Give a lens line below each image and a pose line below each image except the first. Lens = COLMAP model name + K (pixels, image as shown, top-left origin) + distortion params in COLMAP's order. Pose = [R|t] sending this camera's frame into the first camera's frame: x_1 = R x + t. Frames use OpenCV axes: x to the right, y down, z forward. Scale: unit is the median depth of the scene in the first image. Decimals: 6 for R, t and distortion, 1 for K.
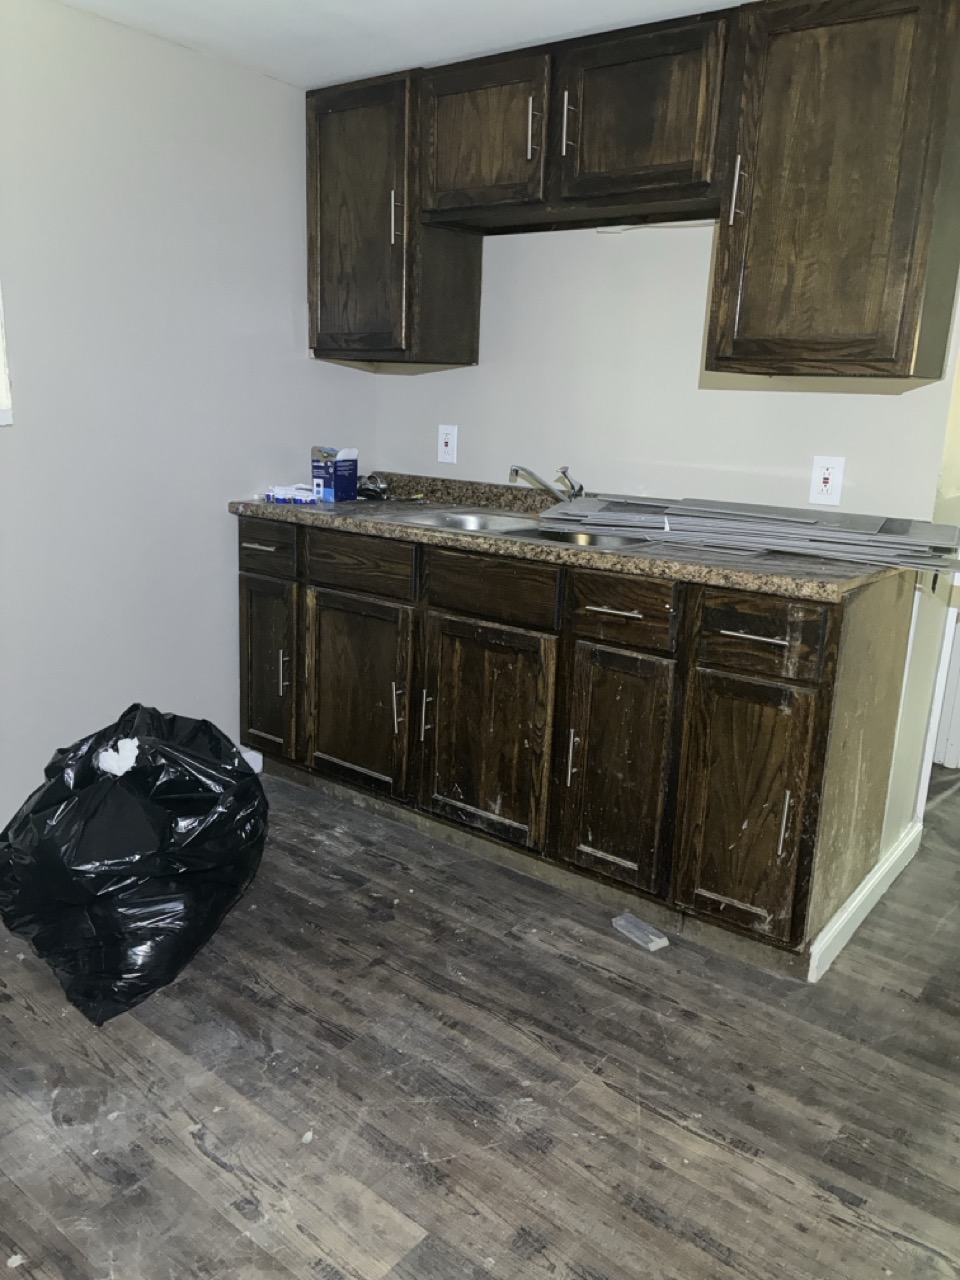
lens RADIAL K [[969.7, 0, 477.7], [0, 969.7, 643.1], [0, 0, 1]] dist [0.023126, -0.034330]
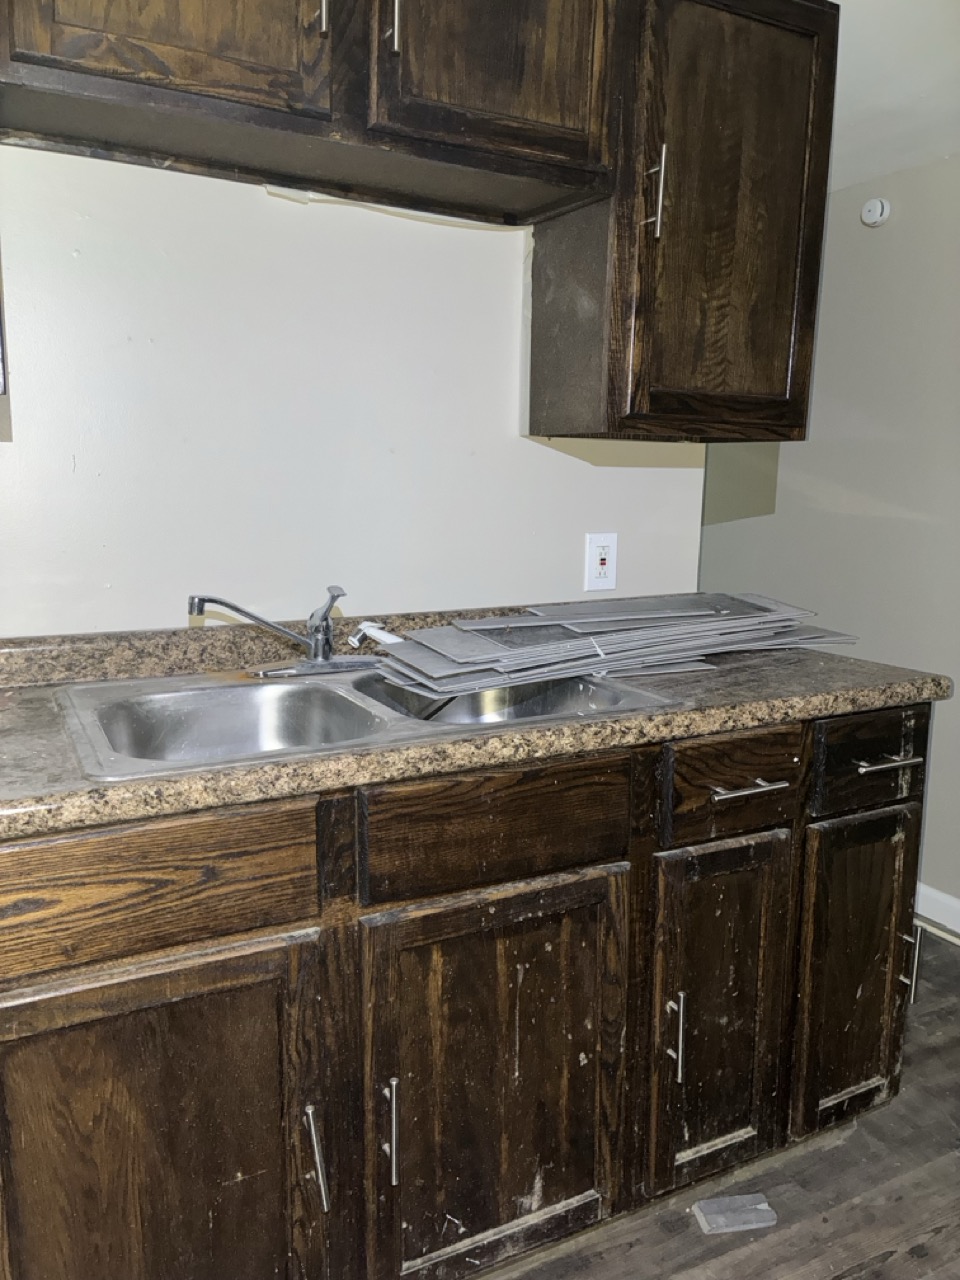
lens RADIAL K [[969.7, 0, 479.0], [0, 969.7, 635.6], [0, 0, 1]] dist [0.023126, -0.034330]
pose [[0.407732, -0.176866, 0.895808, -0.487881], [0.221168, 0.970977, 0.091042, -0.226084], [-0.885912, 0.161003, 0.435016, 0.818485]]
